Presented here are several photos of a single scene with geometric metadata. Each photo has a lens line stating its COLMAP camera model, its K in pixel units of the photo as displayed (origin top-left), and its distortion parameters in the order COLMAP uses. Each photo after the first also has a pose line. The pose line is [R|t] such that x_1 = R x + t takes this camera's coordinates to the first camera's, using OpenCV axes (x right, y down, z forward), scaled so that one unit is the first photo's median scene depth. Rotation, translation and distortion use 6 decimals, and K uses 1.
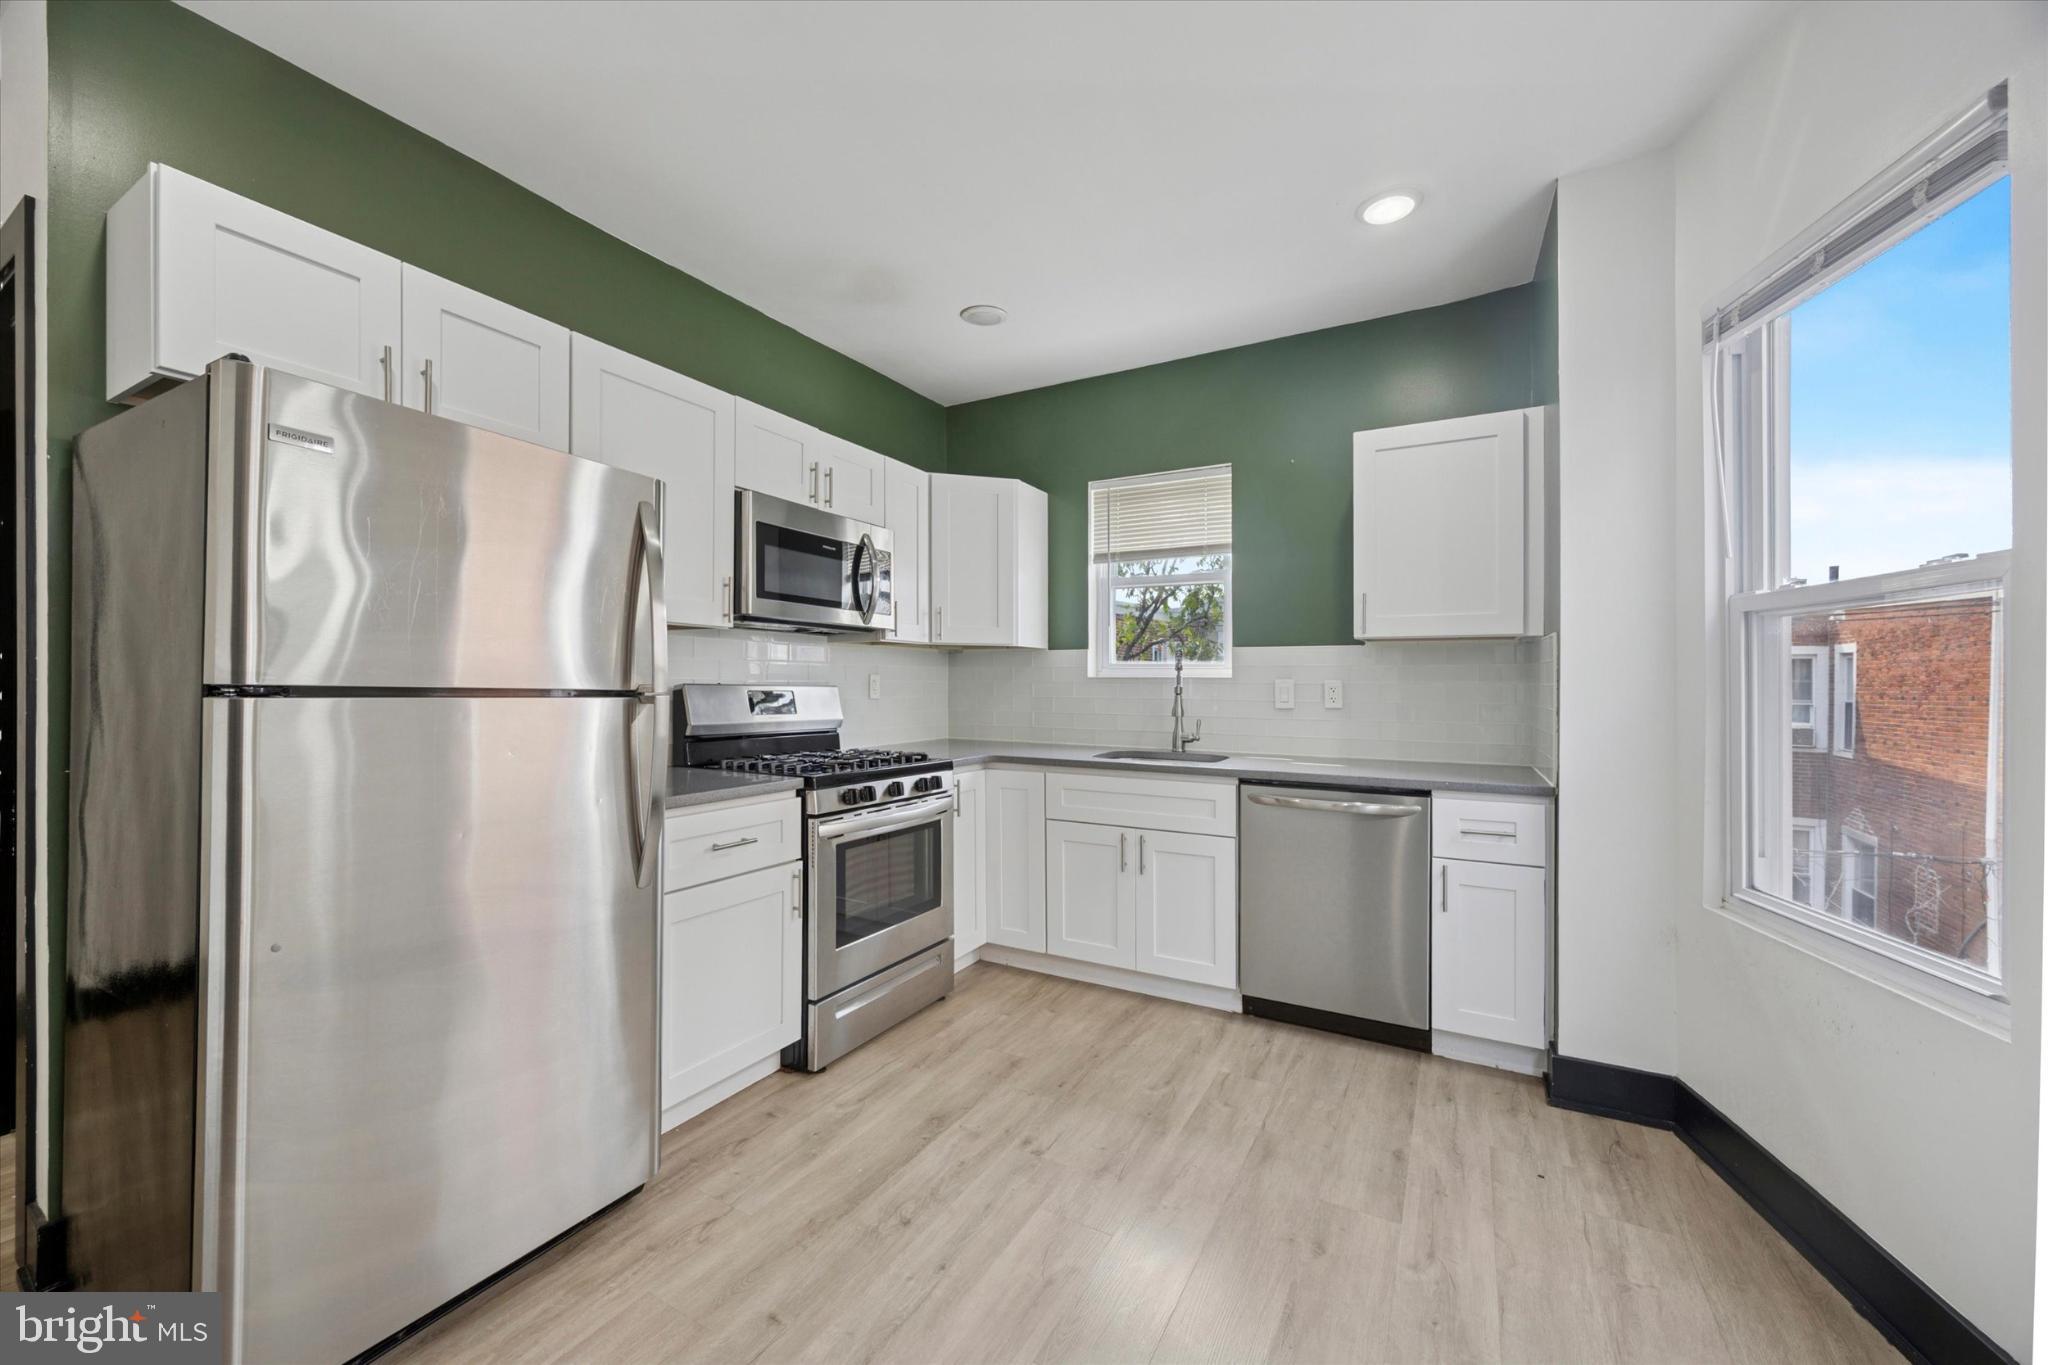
lens RADIAL K [[782.7, 0, 1013.9], [0, 782.7, 673.9], [0, 0, 1]] dist [0.001844, 0.007839]
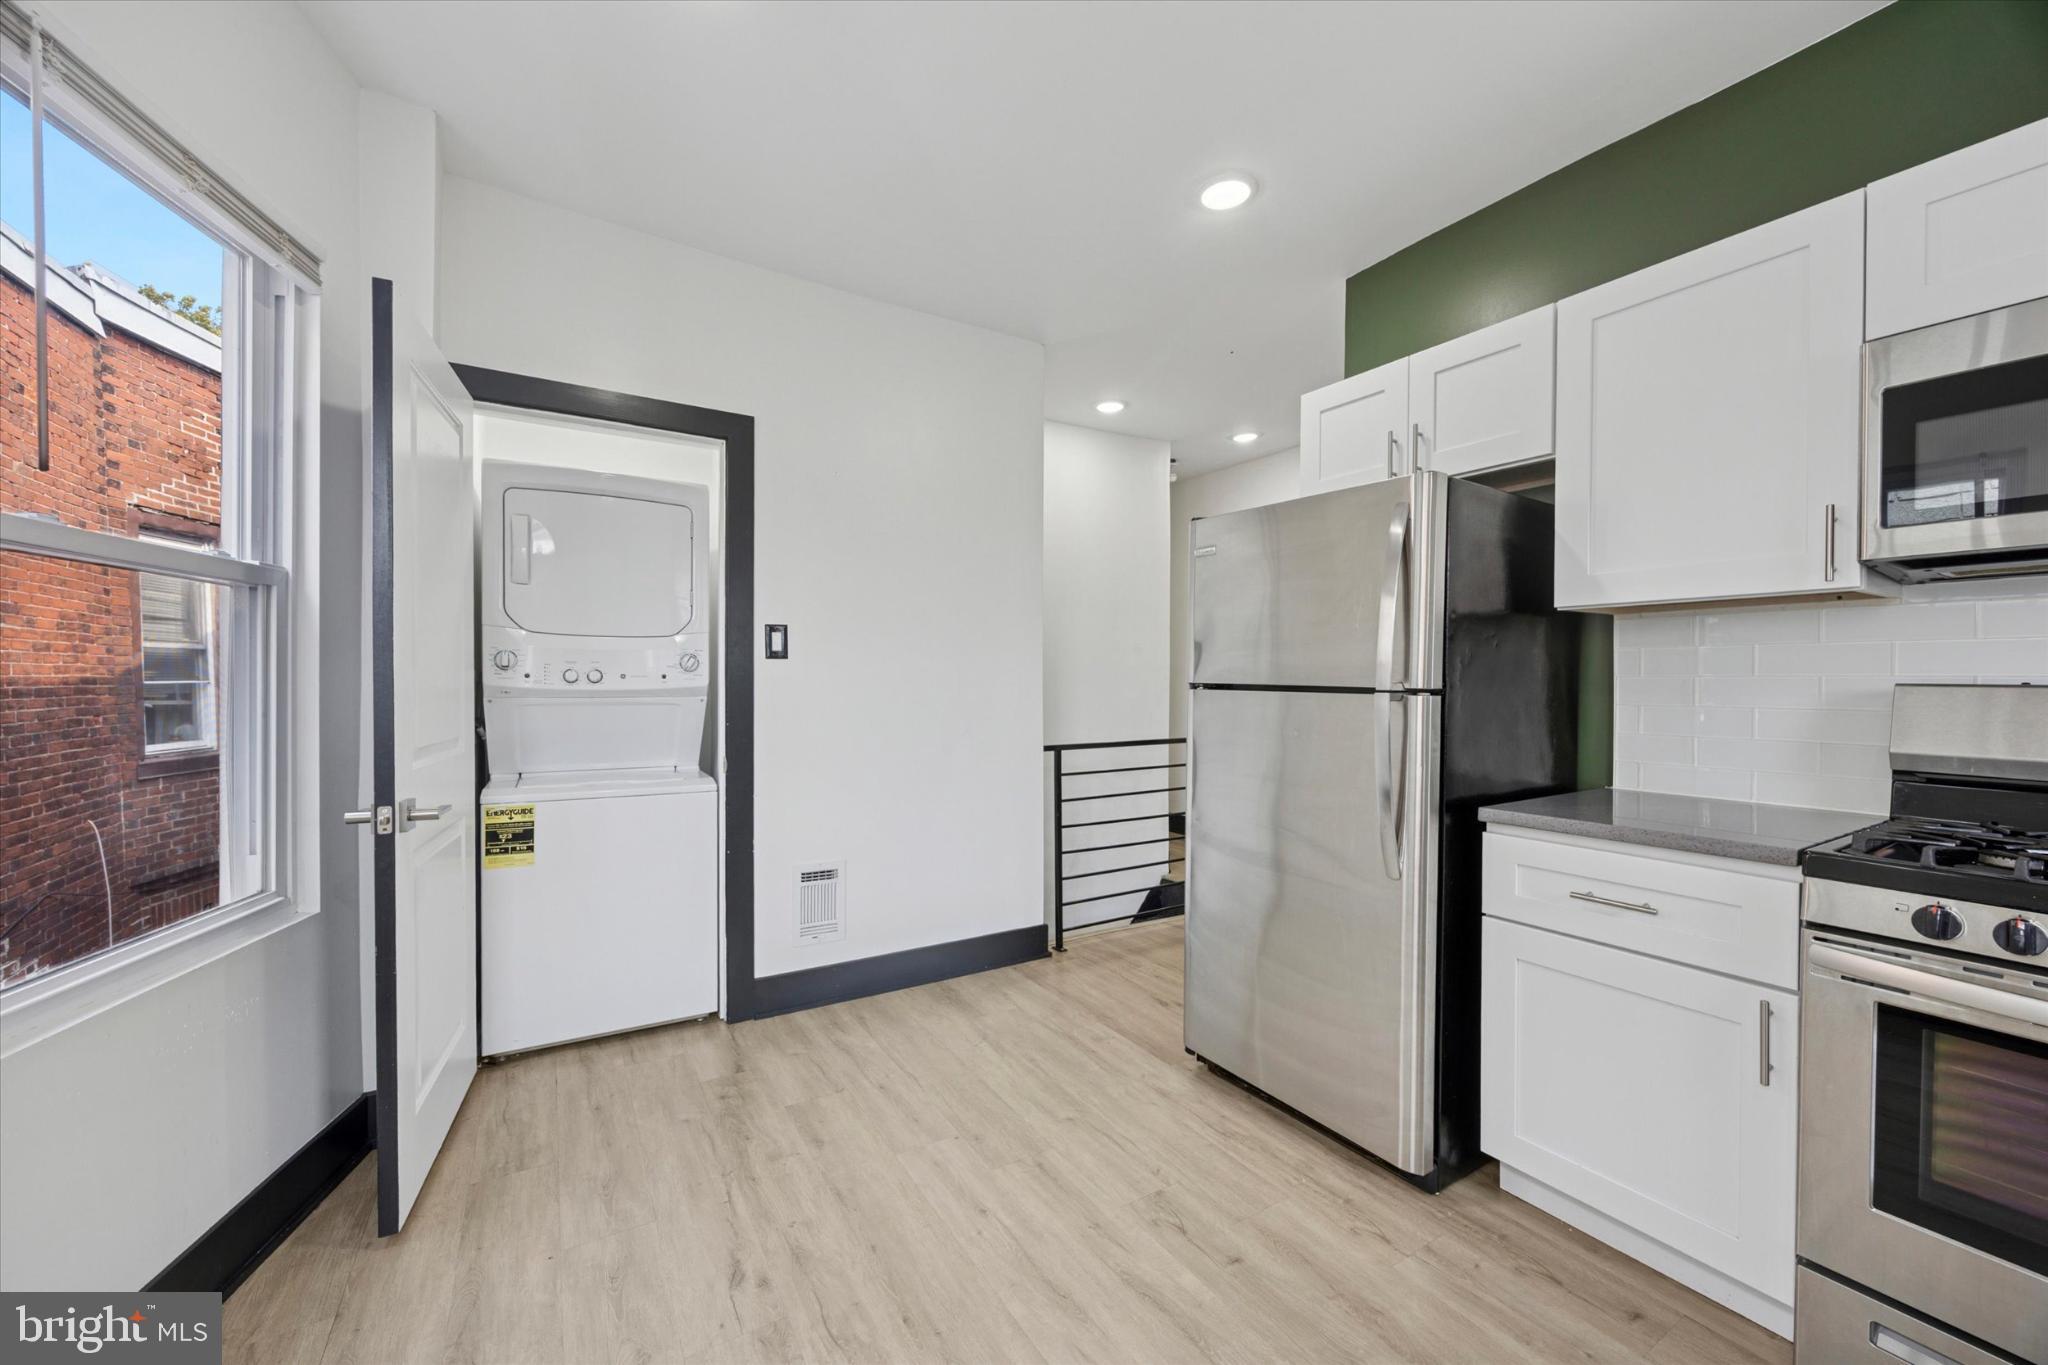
lens RADIAL K [[788.9, 0, 1018.9], [0, 788.9, 689.0], [0, 0, 1]] dist [-0.001647, 0.000149]
pose [[-0.480248, 0.000443, -0.877133, 0.429476], [0.007208, 0.999968, -0.003441, 0.014553], [0.877103, -0.007975, -0.480236, 0.682420]]
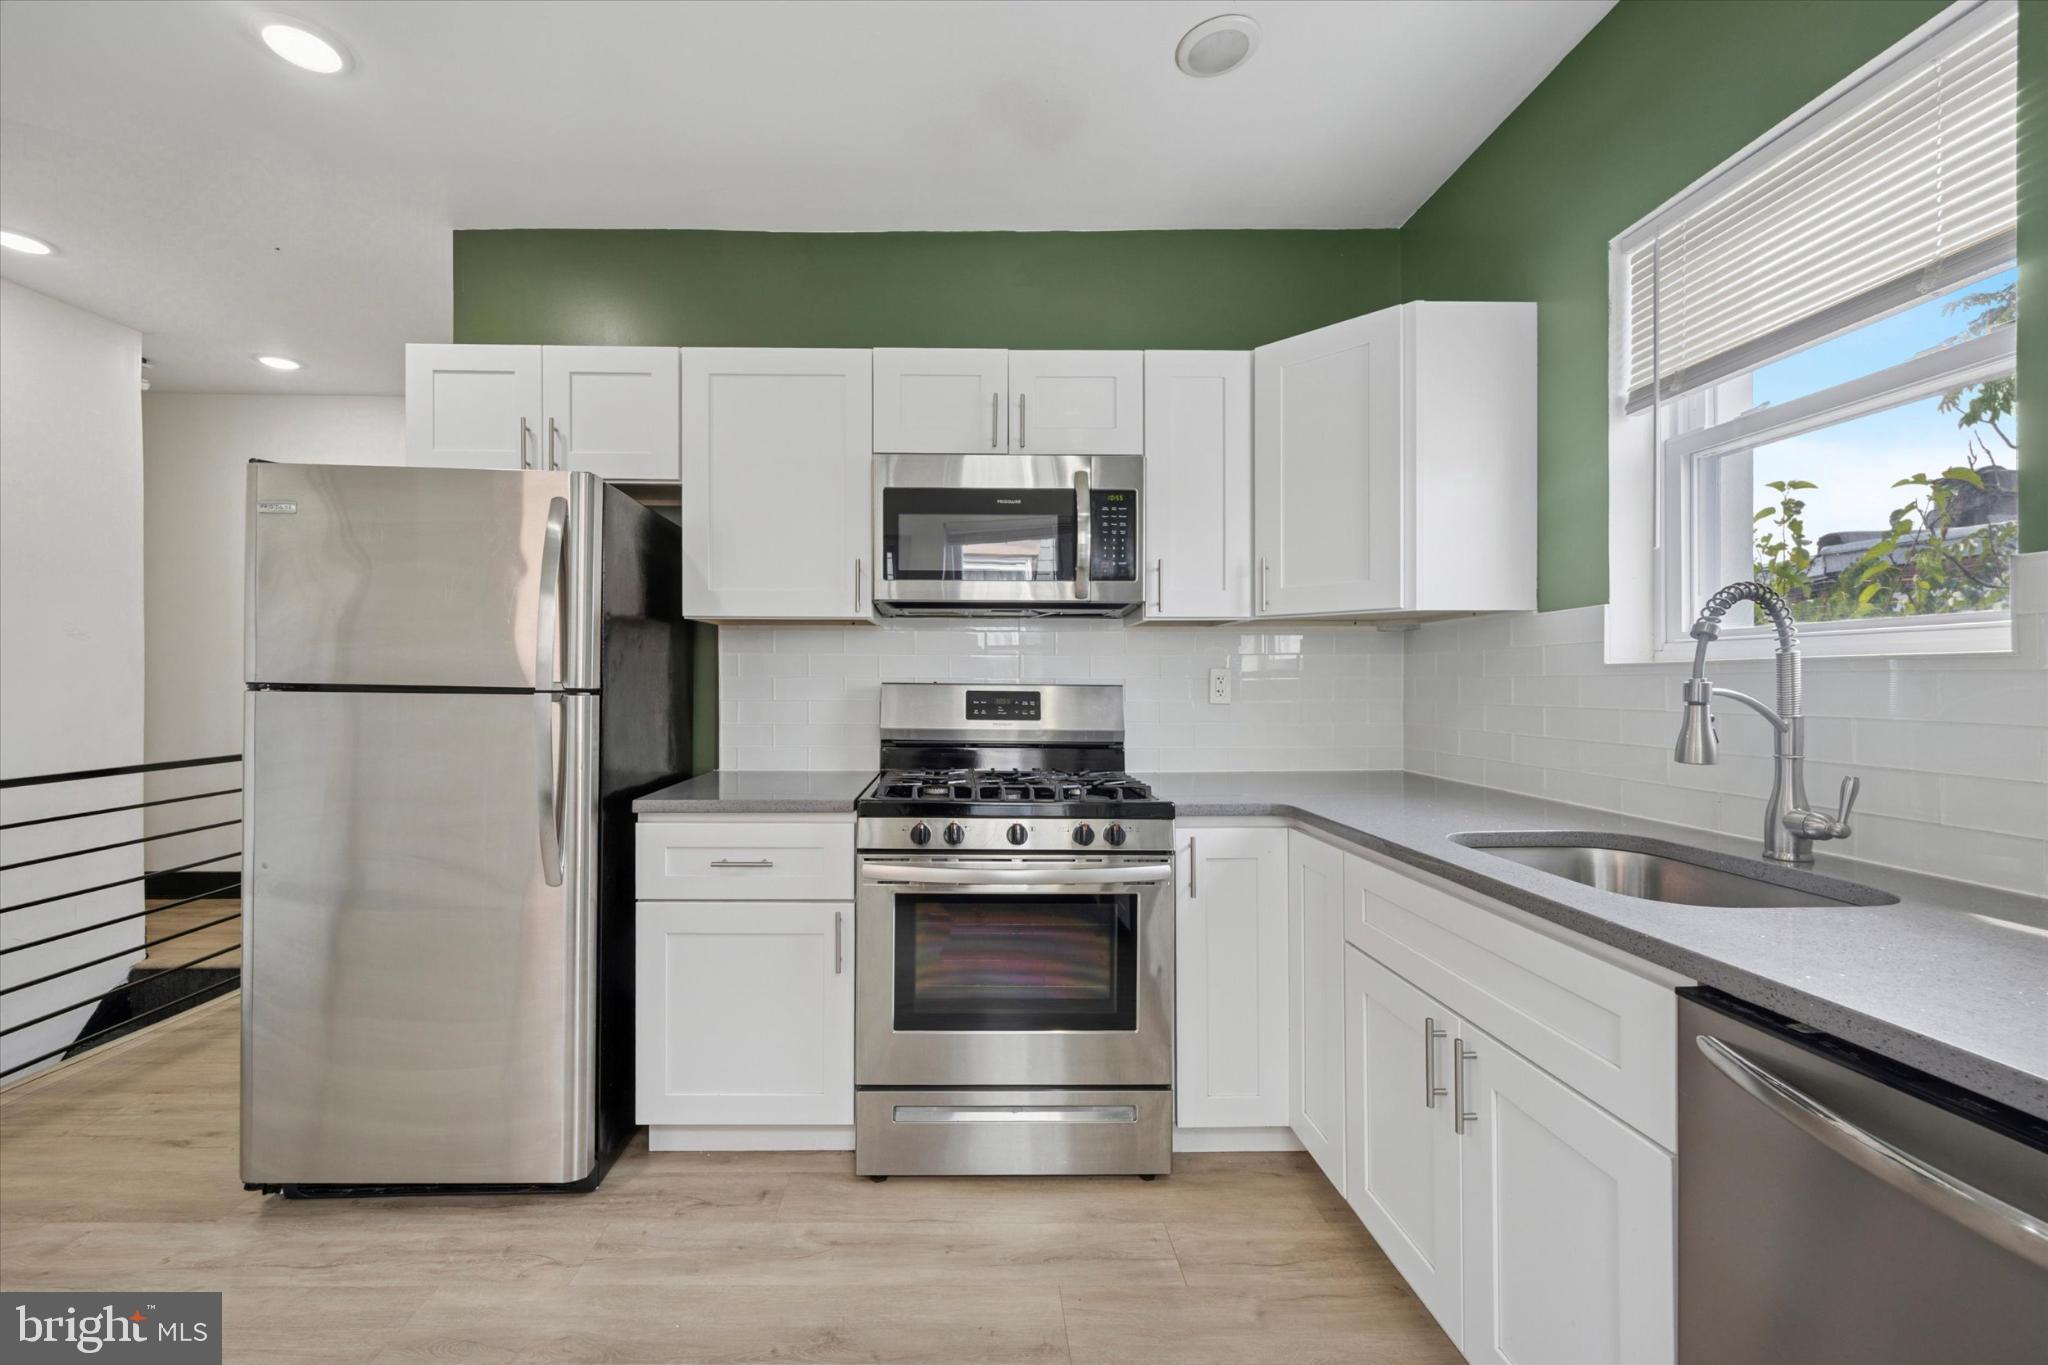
lens RADIAL K [[799.3, 0, 972.3], [0, 799.3, 682.5], [0, 0, 1]] dist [0.001472, 0.000053]
pose [[0.509750, -0.005435, -0.860306, 0.429117], [0.013310, 0.999910, 0.001569, 0.012854], [0.860220, -0.012250, 0.509776, 0.602670]]
